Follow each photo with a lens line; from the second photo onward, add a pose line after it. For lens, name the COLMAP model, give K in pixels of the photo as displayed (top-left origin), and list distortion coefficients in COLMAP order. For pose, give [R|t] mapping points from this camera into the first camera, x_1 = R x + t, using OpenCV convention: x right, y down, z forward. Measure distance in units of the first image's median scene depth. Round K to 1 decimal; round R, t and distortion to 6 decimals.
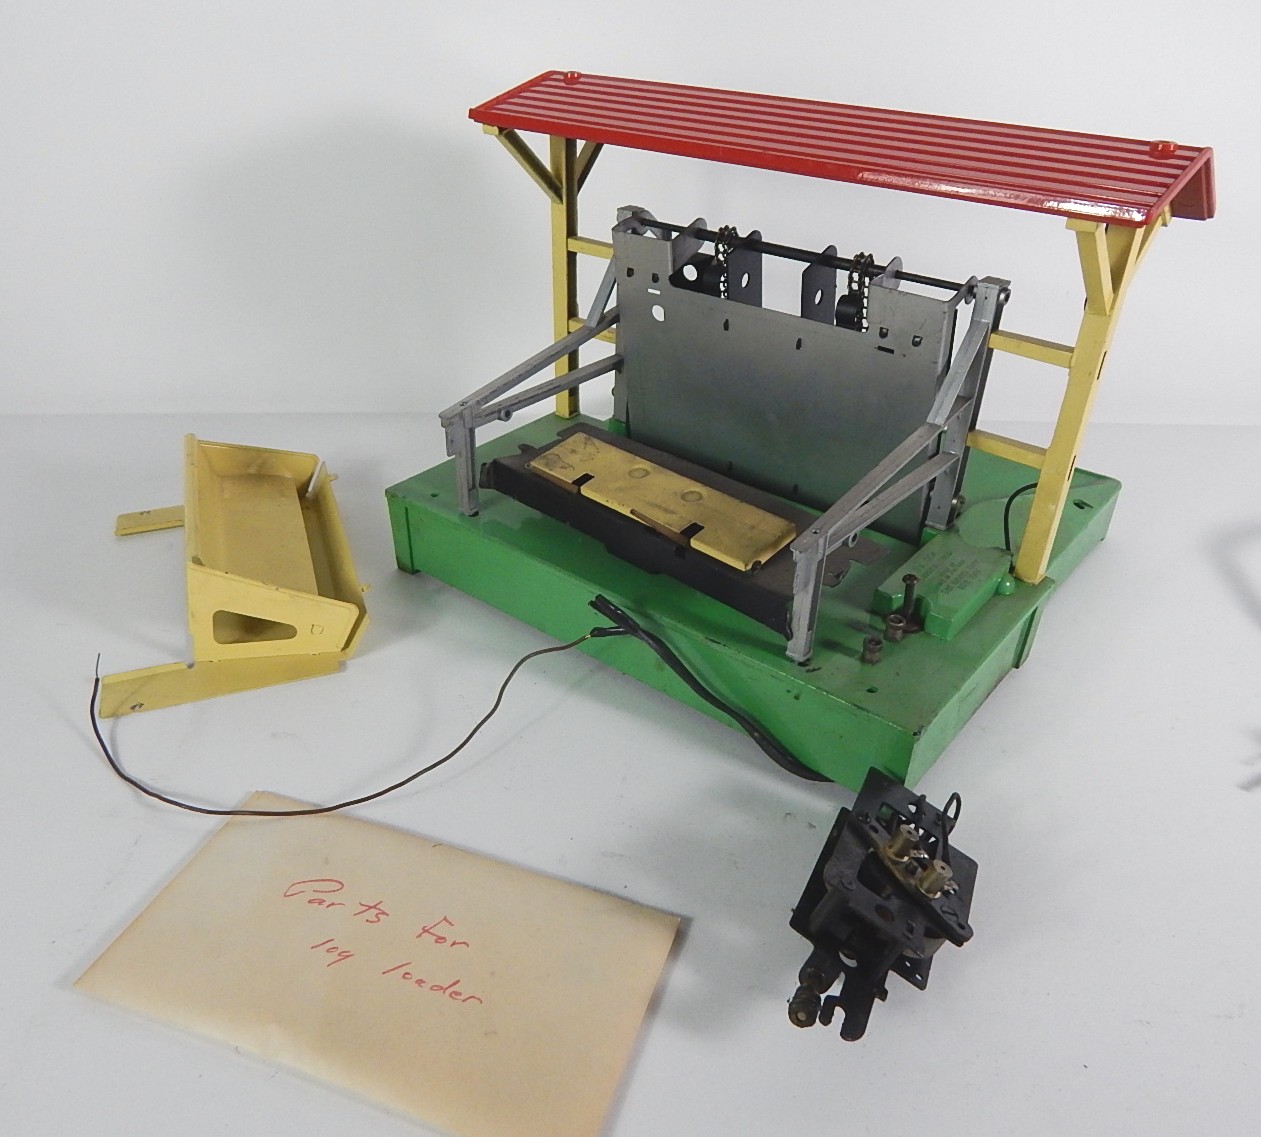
lens RADIAL K [[979.4, 0, 630.5], [0, 979.4, 568.5], [0, 0, 1]] dist [0.080844, 0.001736]
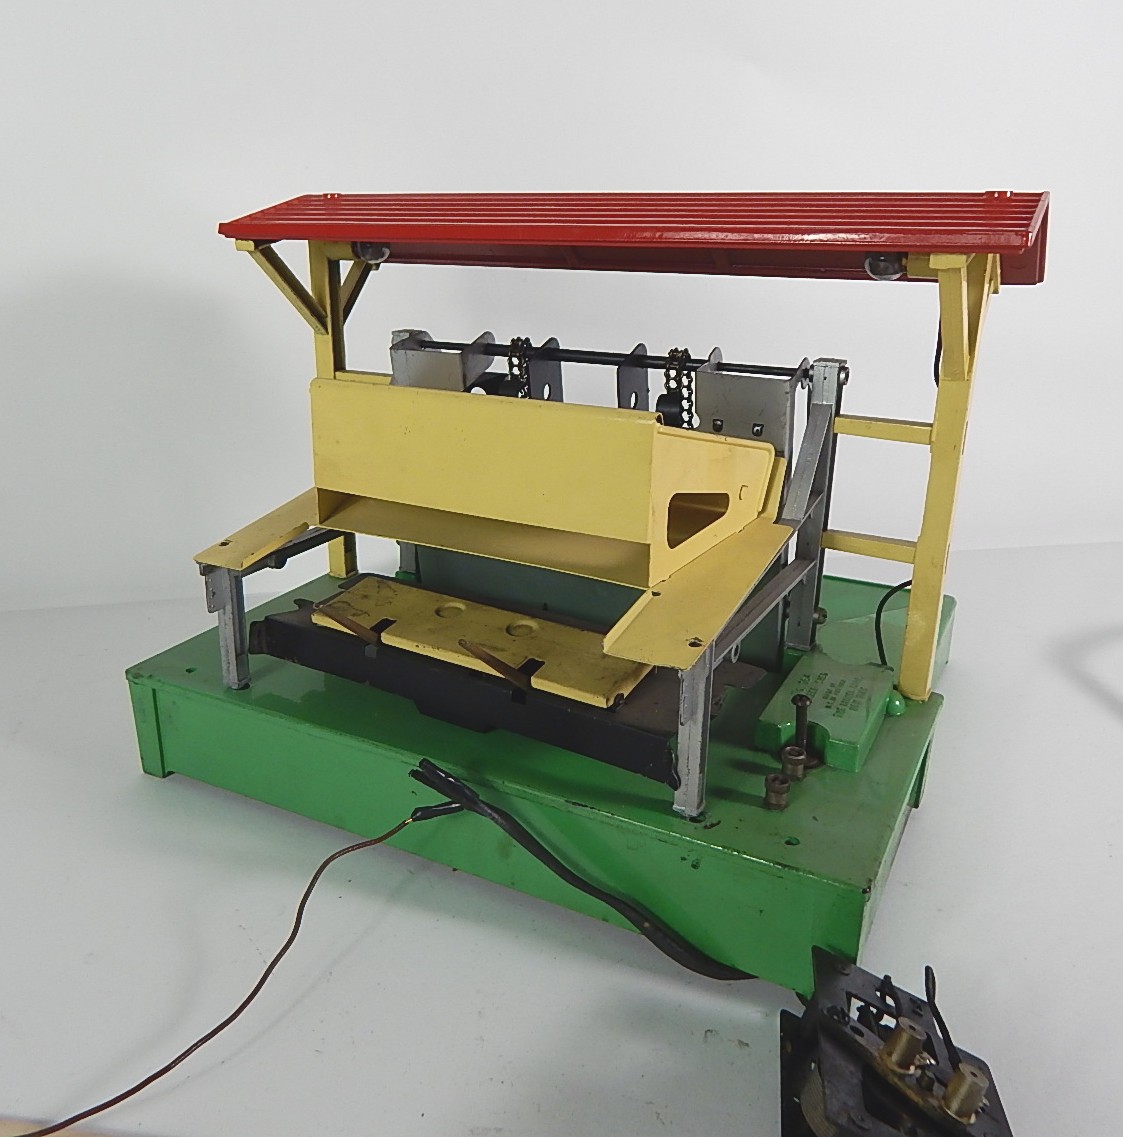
lens RADIAL K [[987.9, 0, 507.9], [0, 987.9, 565.0], [0, 0, 1]] dist [0.050069, -0.020636]
pose [[0.986604, -0.078959, 0.142755, -0.060885], [0.108916, 0.970285, -0.216065, 0.049938], [-0.121453, 0.228719, 0.965887, 0.194208]]
